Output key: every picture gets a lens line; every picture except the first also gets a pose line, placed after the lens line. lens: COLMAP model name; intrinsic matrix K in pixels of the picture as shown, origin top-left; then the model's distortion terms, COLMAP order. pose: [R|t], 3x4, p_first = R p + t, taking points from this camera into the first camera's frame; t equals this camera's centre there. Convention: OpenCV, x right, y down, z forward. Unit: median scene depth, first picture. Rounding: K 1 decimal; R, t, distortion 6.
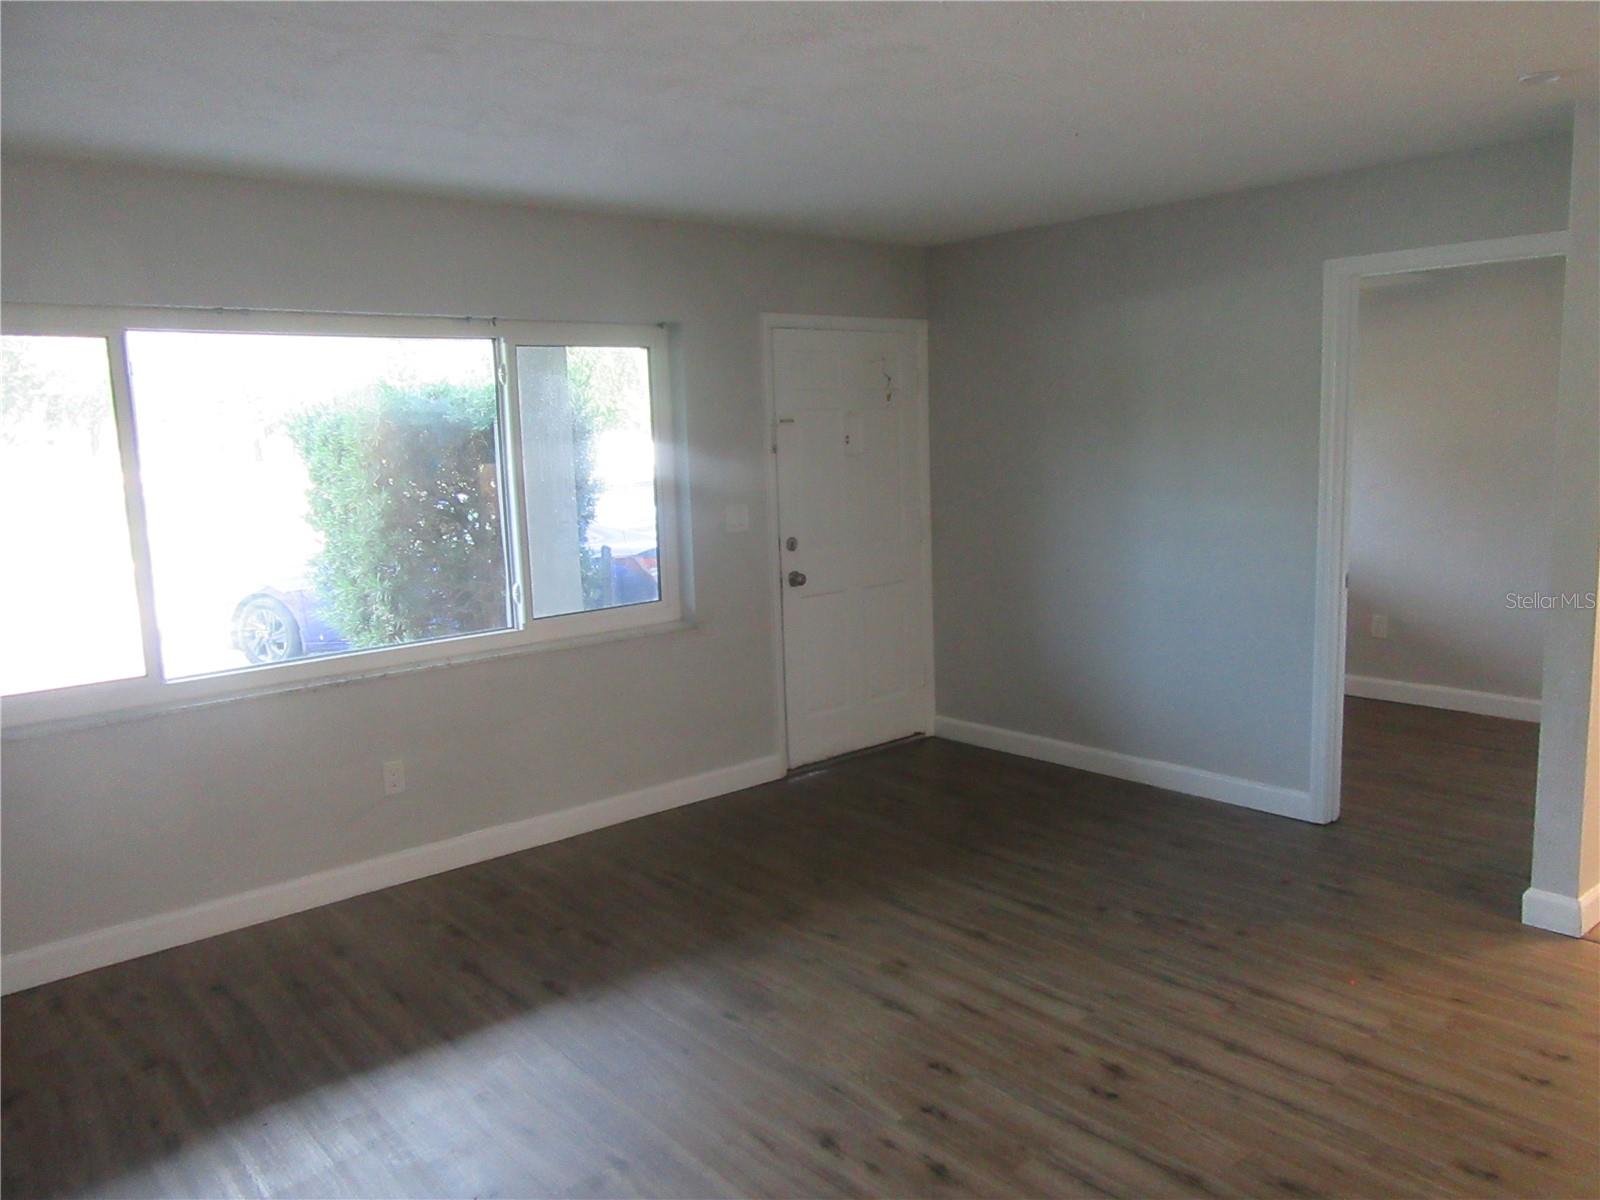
lens RADIAL K [[1195.0, 0, 807.9], [0, 1195.0, 595.4], [0, 0, 1]] dist [-0.001490, -0.001953]
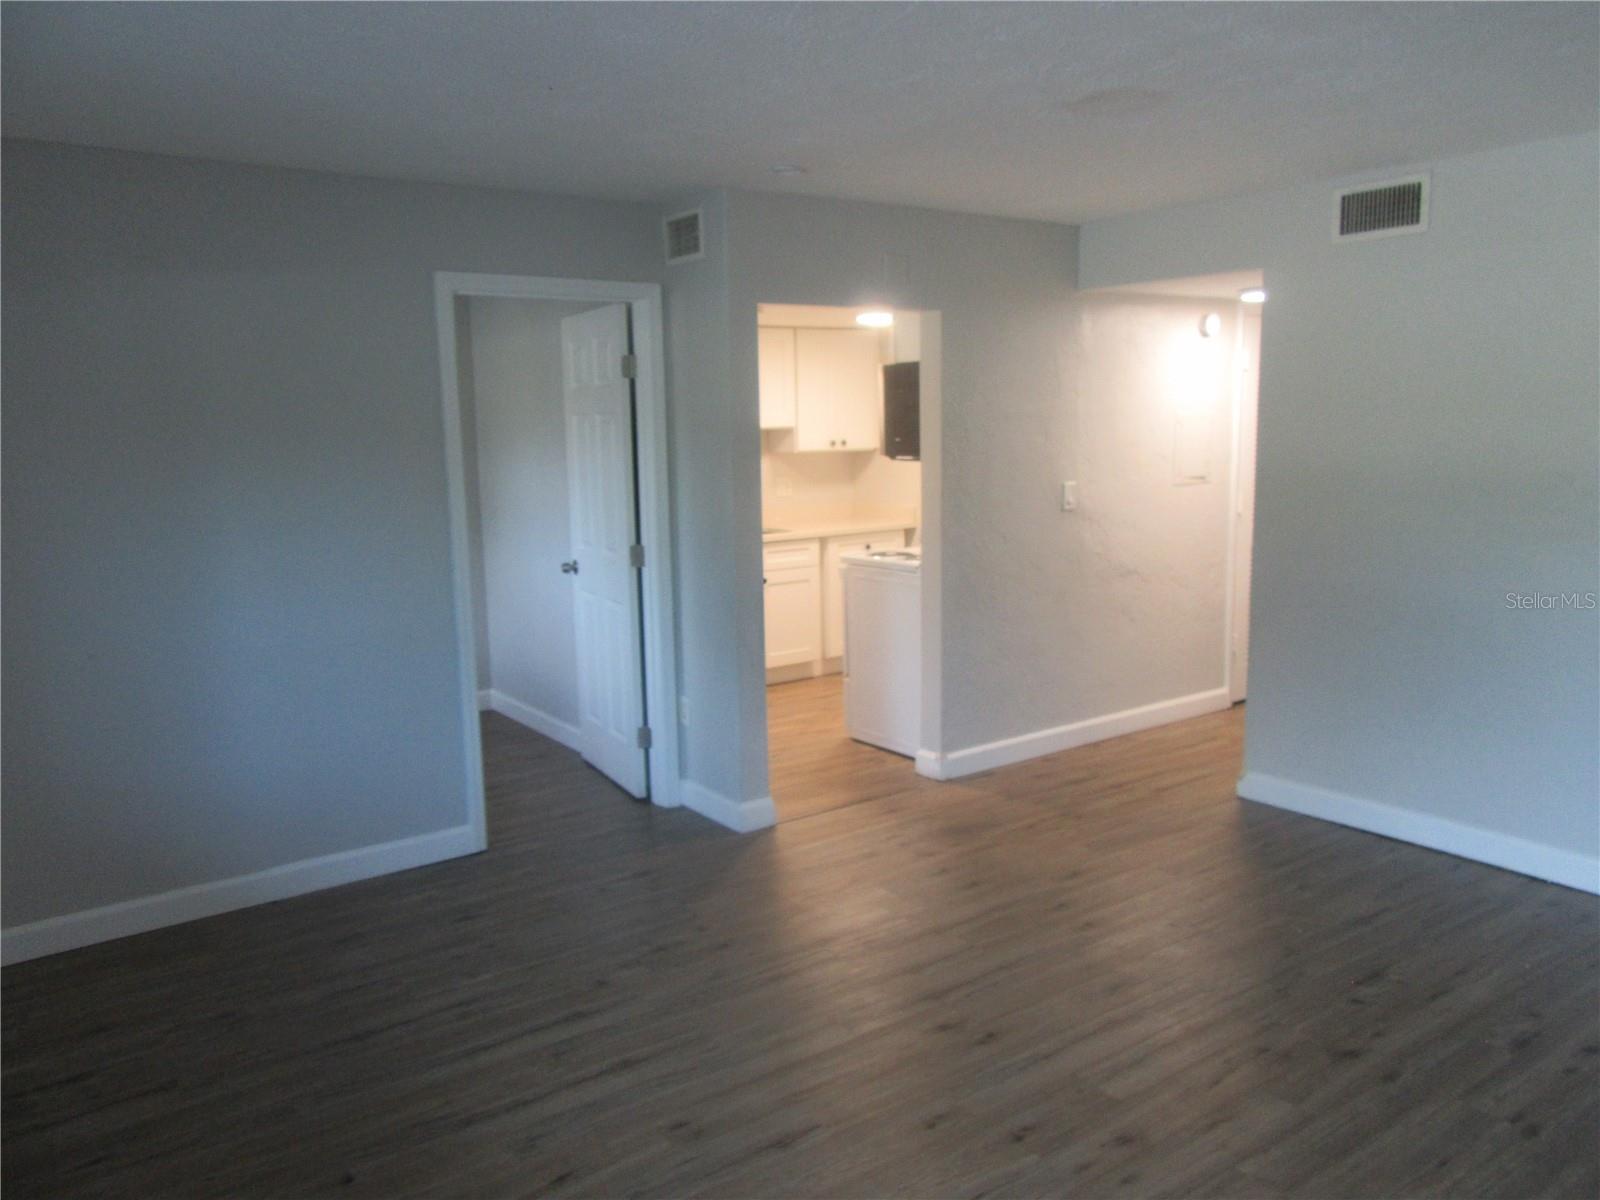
lens RADIAL K [[1195.0, 0, 807.9], [0, 1195.0, 595.4], [0, 0, 1]] dist [-0.001490, -0.001953]
pose [[0.084761, -0.110993, 0.990200, -0.582854], [0.155080, 0.983136, 0.096926, -0.079384], [-0.984259, 0.145345, 0.100545, 0.729935]]
